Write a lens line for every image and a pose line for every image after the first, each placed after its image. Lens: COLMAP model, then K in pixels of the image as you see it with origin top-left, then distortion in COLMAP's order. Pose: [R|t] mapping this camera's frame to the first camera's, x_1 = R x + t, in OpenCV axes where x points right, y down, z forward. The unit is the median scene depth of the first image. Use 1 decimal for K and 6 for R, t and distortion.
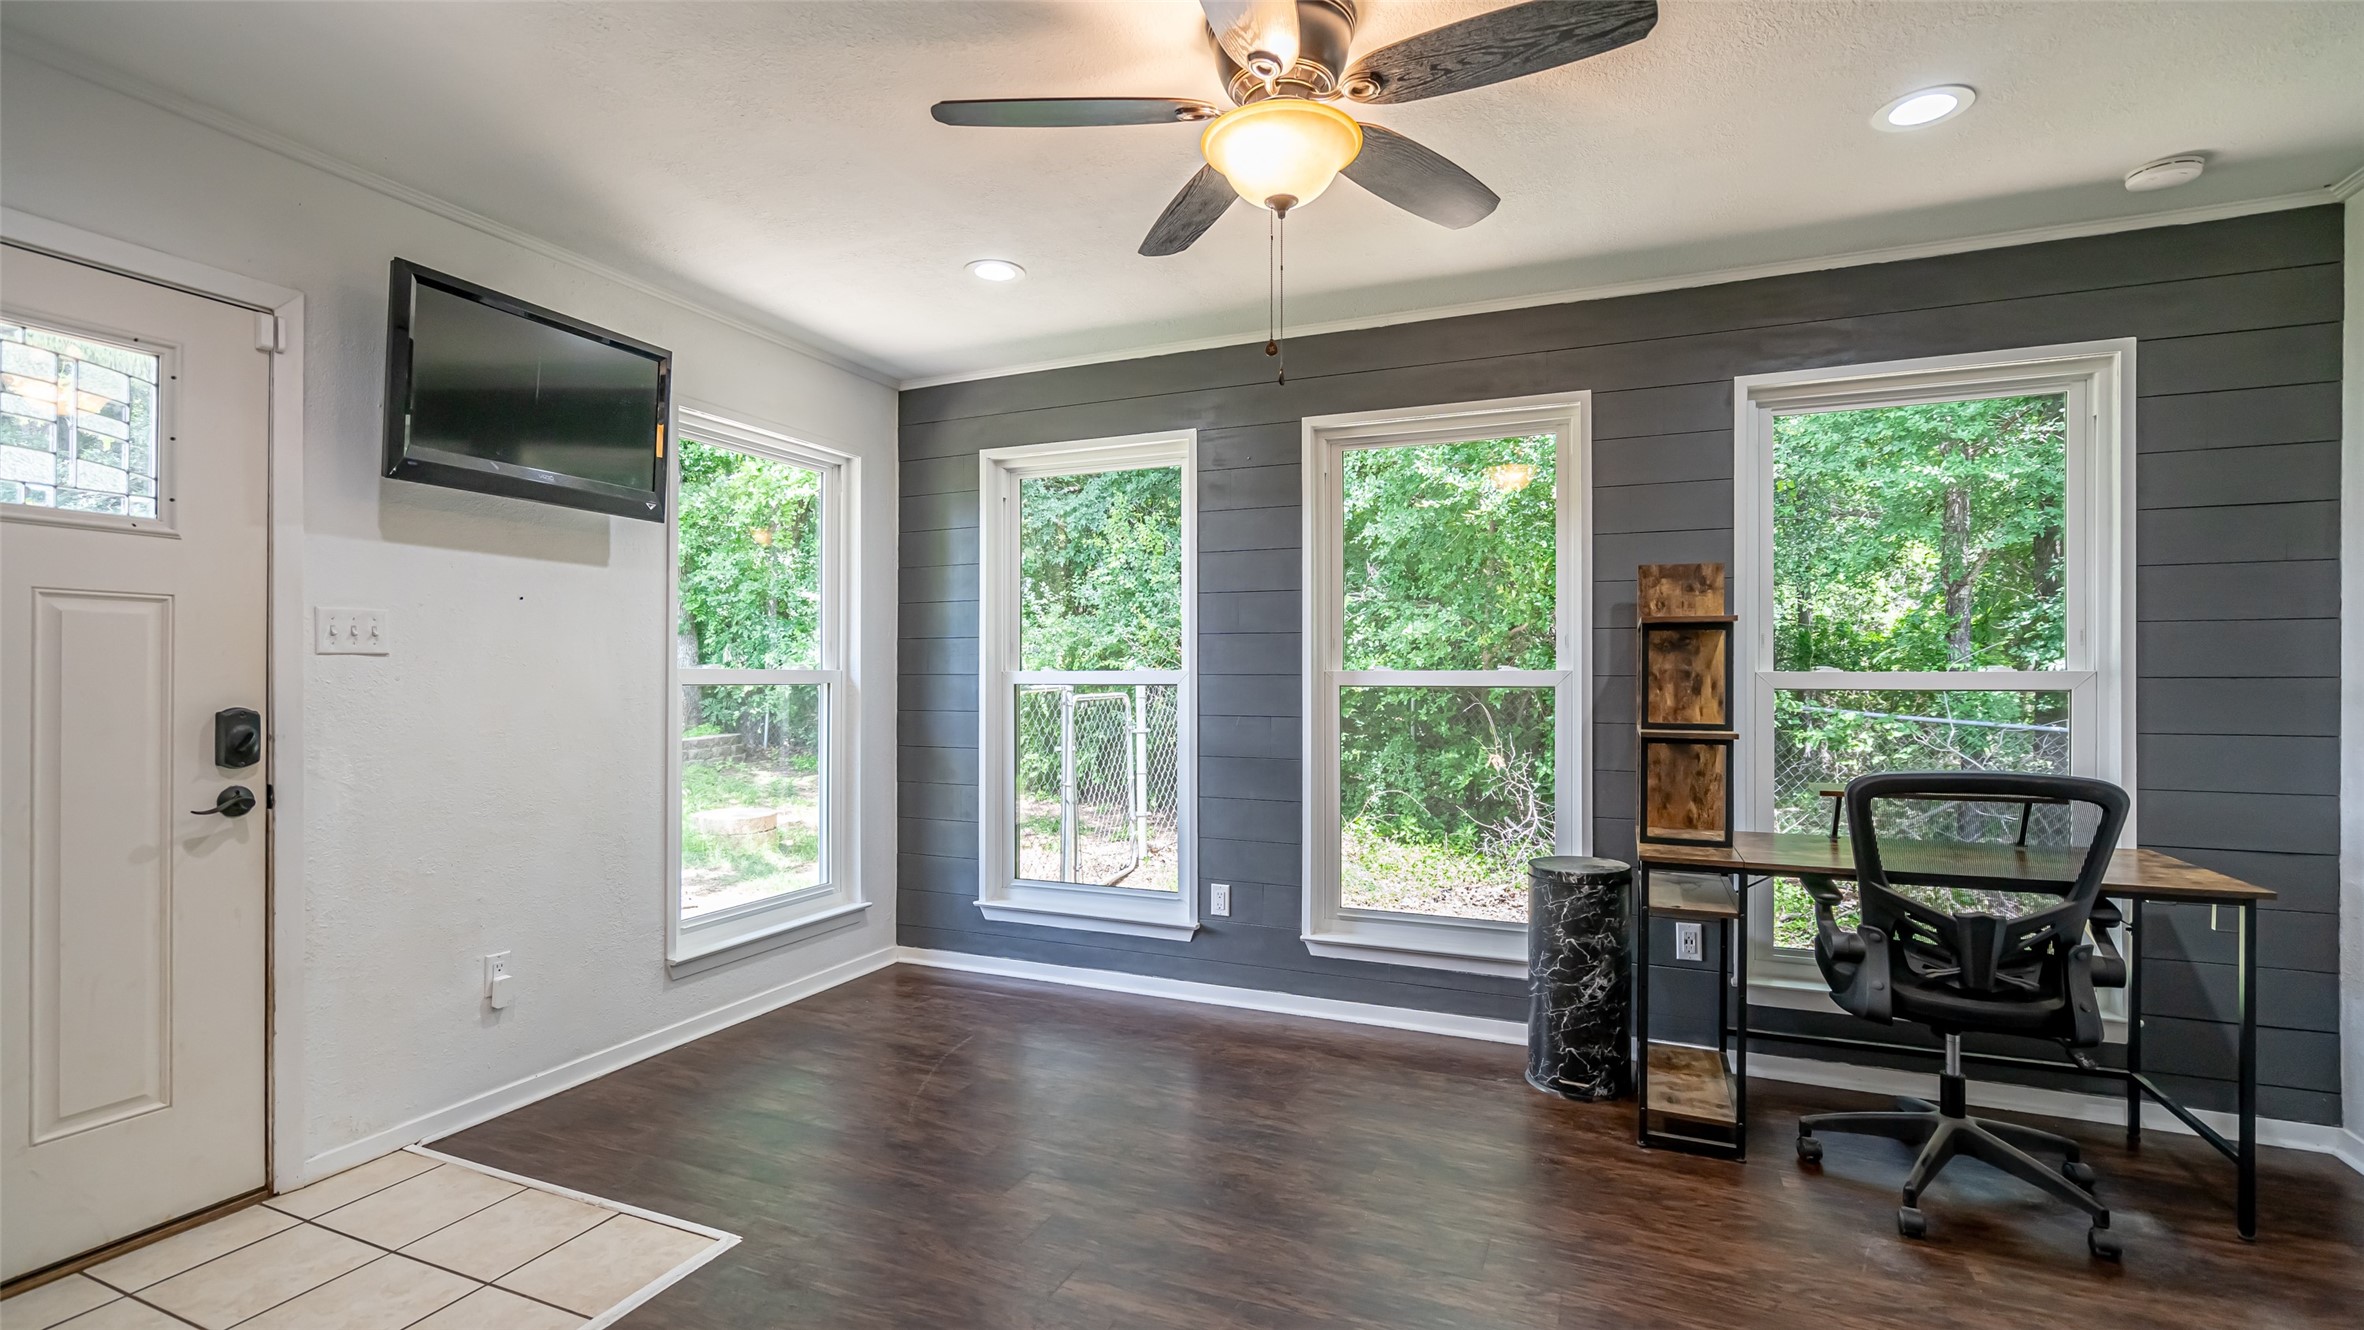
lens RADIAL K [[1071.9, 0, 1189.0], [0, 1071.9, 678.9], [0, 0, 1]] dist [-0.013079, 0.009969]
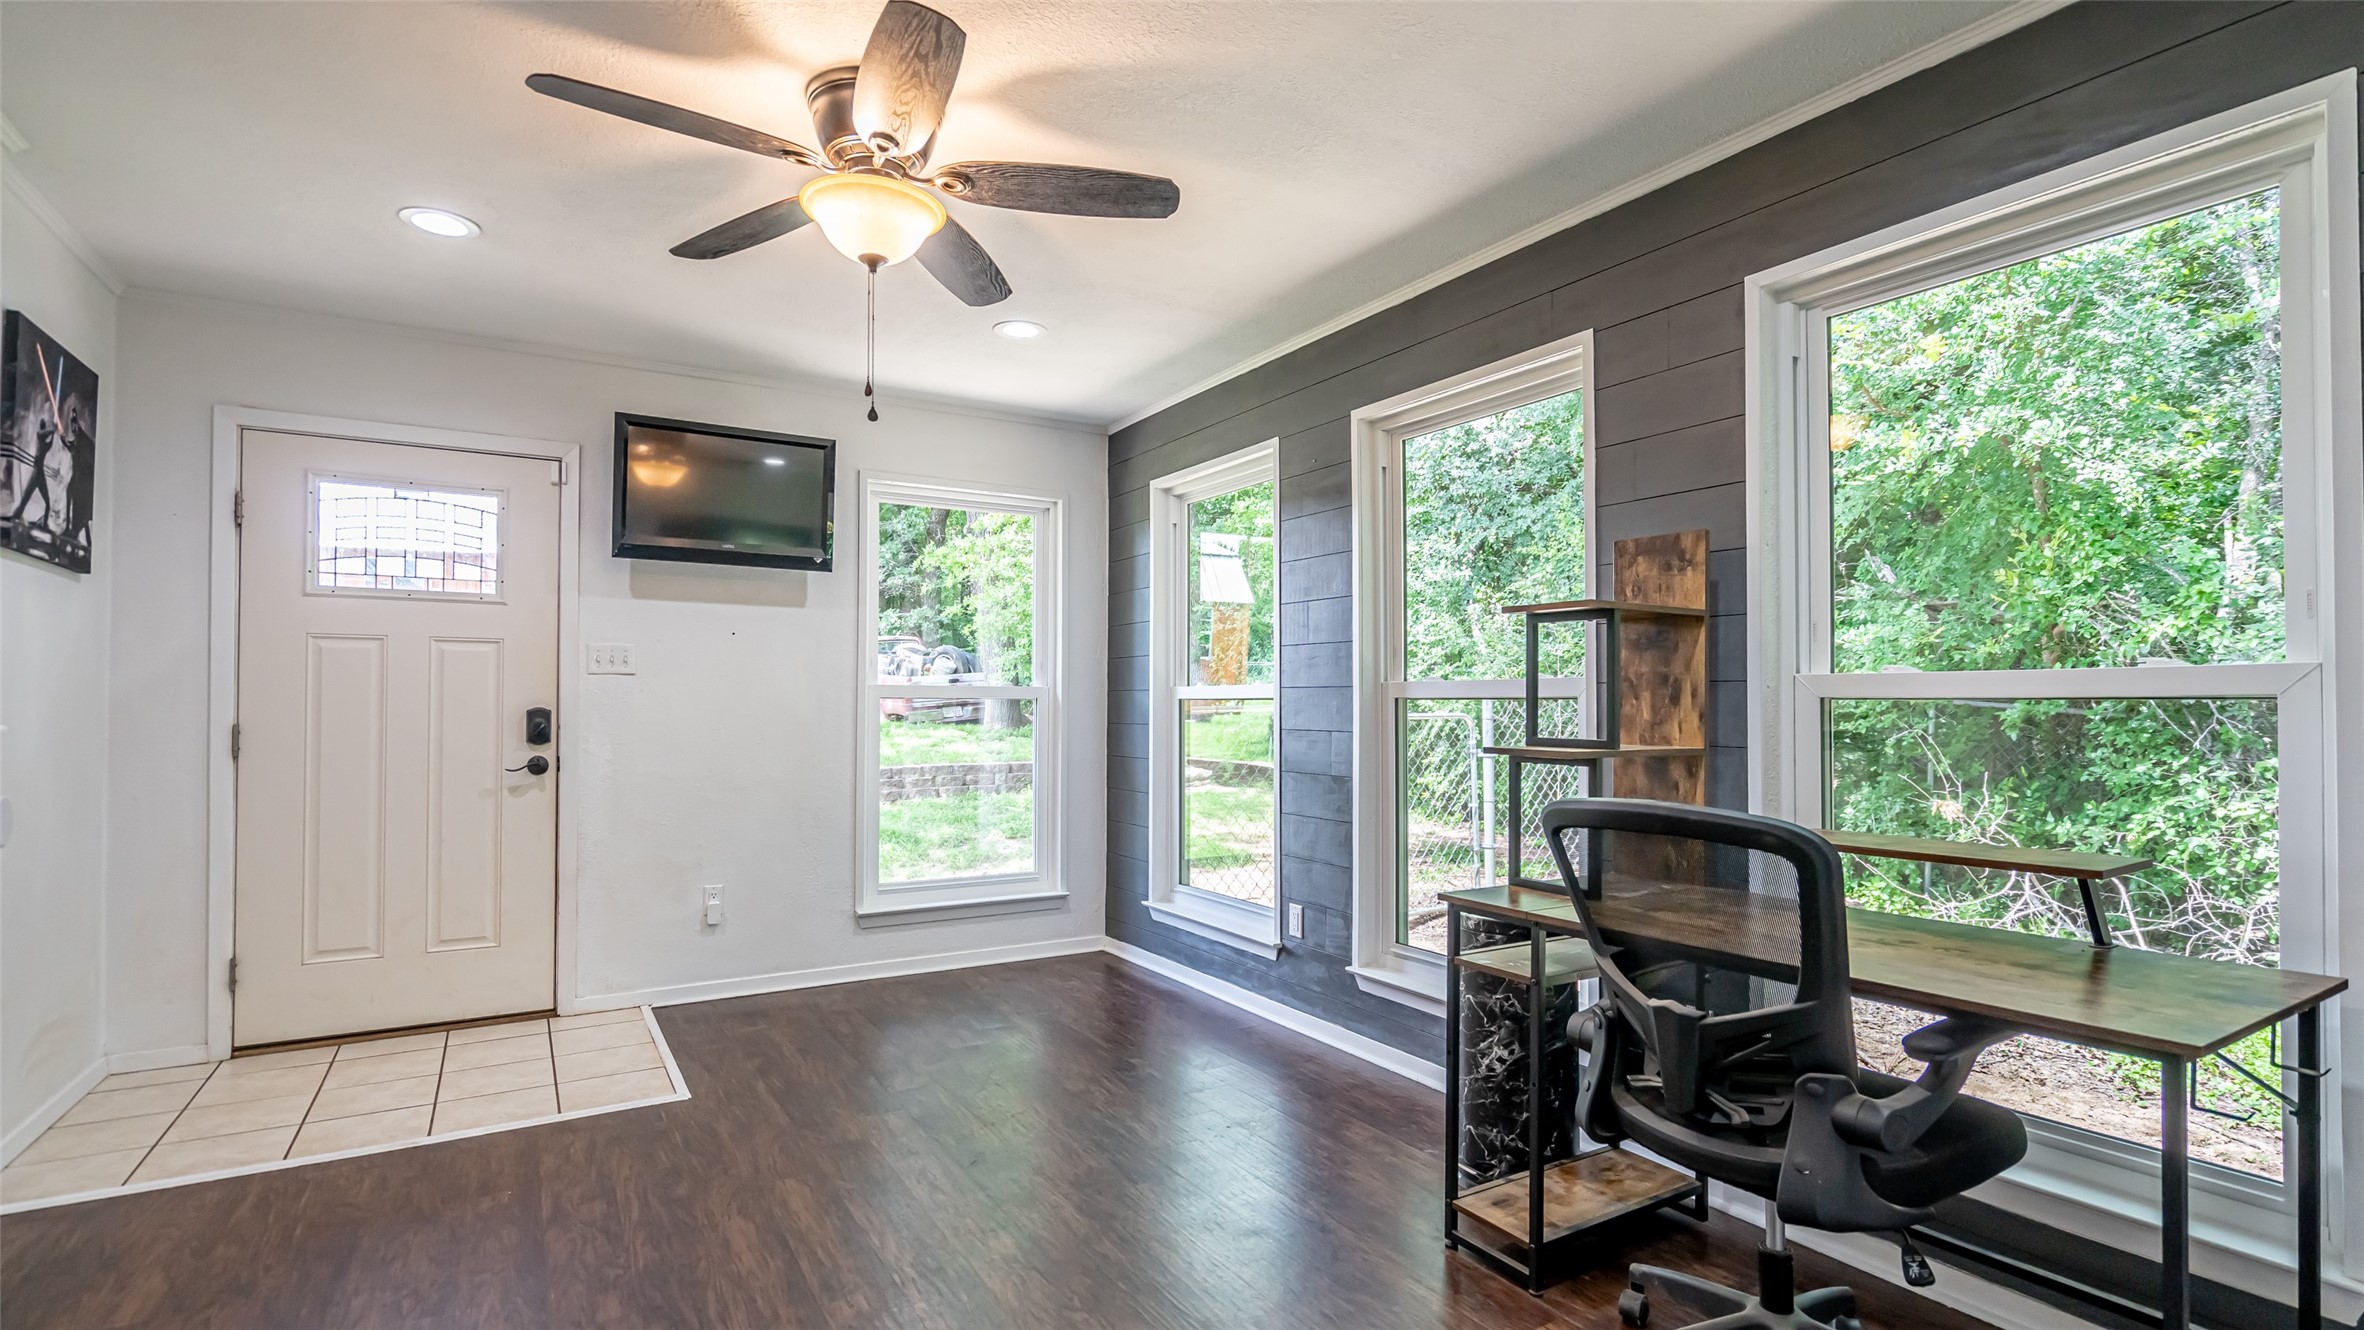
lens RADIAL K [[1110.5, 0, 1170.9], [0, 1110.5, 692.9], [0, 0, 1]] dist [-0.001797, 0.000634]
pose [[0.811682, -0.004471, -0.584082, 0.645377], [-0.002836, 0.999929, -0.011596, 0.016204], [0.584093, 0.011069, 0.811612, 0.146948]]
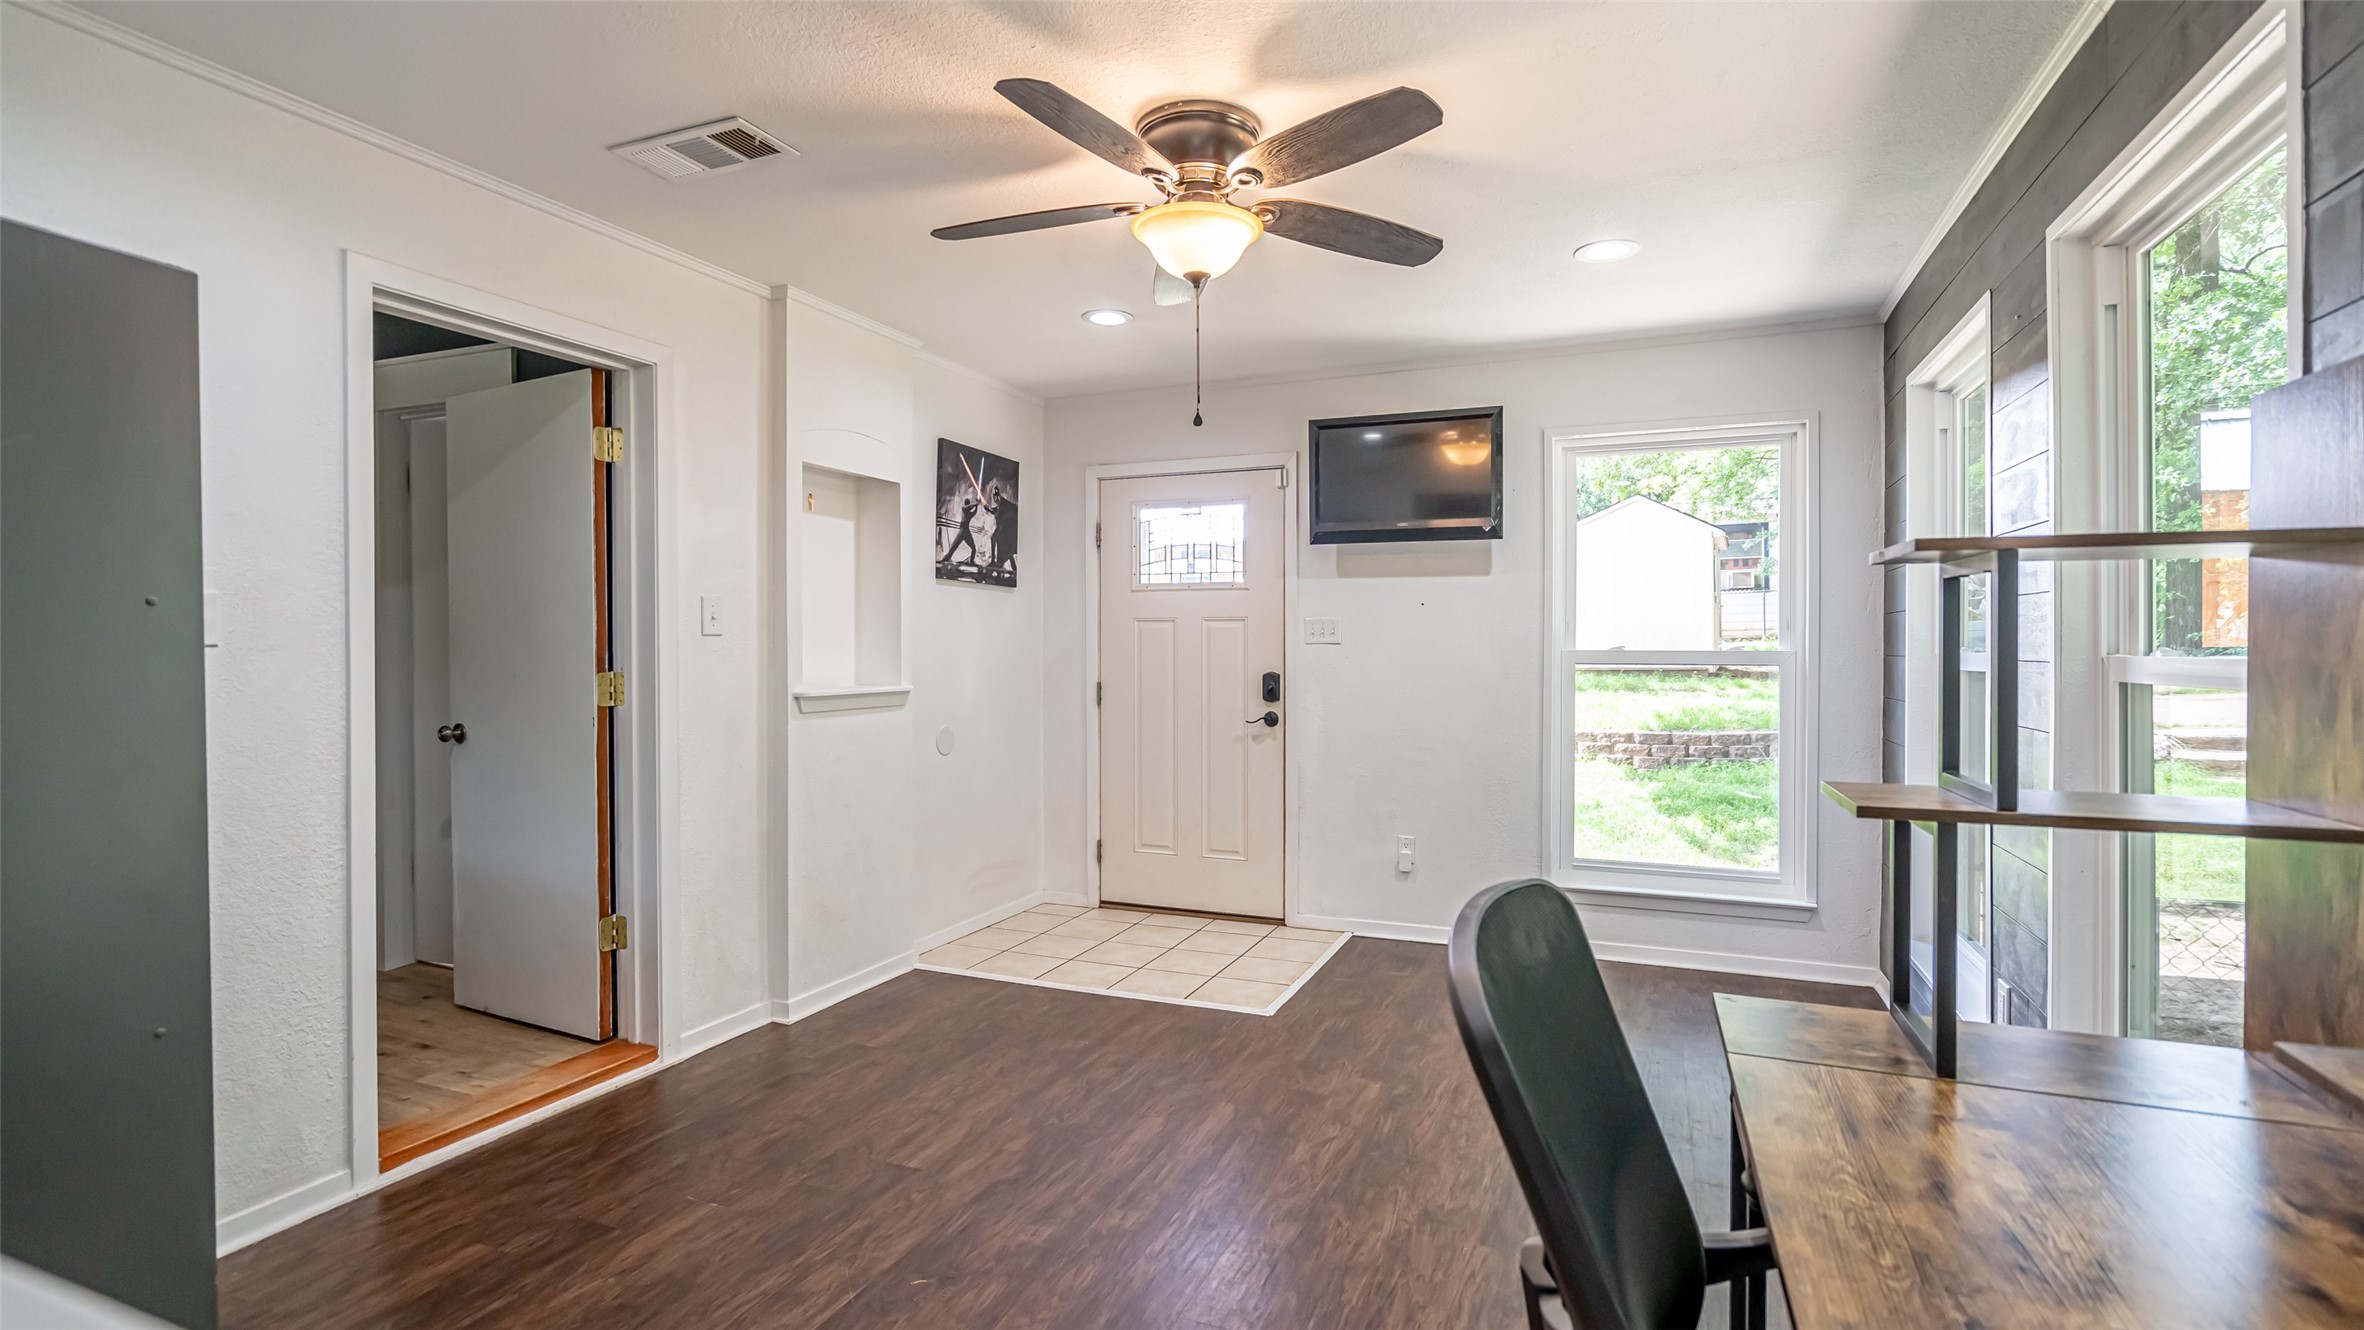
lens RADIAL K [[1080.5, 0, 1181.3], [0, 1080.5, 655.0], [0, 0, 1]] dist [-0.014010, 0.000412]
pose [[0.010570, 0.006727, -0.999922, 0.830618], [-0.000729, 0.999977, 0.006720, -0.013063], [0.999944, 0.000658, 0.010575, 0.607110]]
